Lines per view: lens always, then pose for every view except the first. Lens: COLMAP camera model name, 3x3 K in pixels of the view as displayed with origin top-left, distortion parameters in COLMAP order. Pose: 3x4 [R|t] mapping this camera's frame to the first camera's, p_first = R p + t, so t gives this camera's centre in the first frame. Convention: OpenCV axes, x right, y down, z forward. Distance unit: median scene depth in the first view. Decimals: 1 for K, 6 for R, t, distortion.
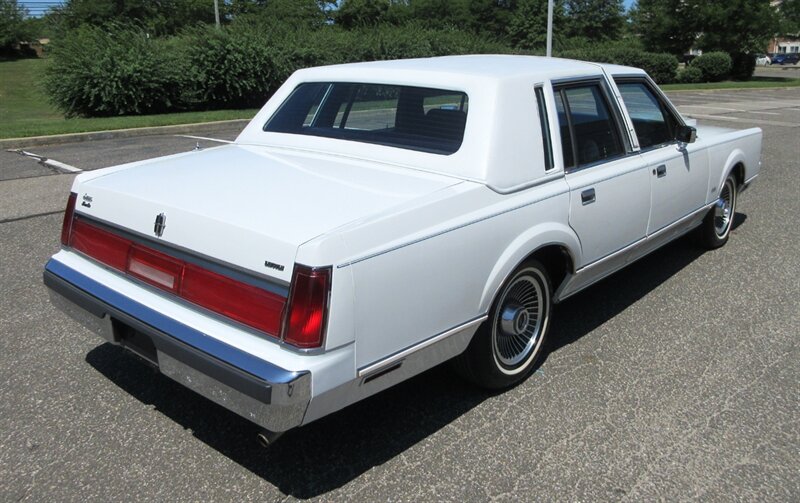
lens RADIAL K [[692.2, 0, 397.5], [0, 692.2, 194.3], [0, 0, 1]] dist [-0.006461, -0.002646]
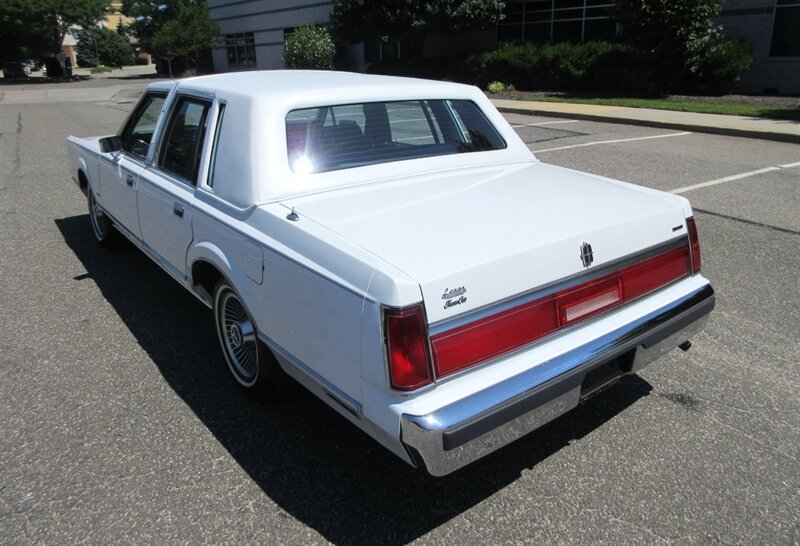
lens RADIAL K [[613.1, 0, 398.1], [0, 613.1, 249.8], [0, 0, 1]] dist [-0.011640, 0.009659]
pose [[0.193336, -0.304163, 0.932795, -1.000123], [0.217563, 0.940354, 0.261534, -0.205283], [-0.956707, 0.152378, 0.247979, 0.870272]]
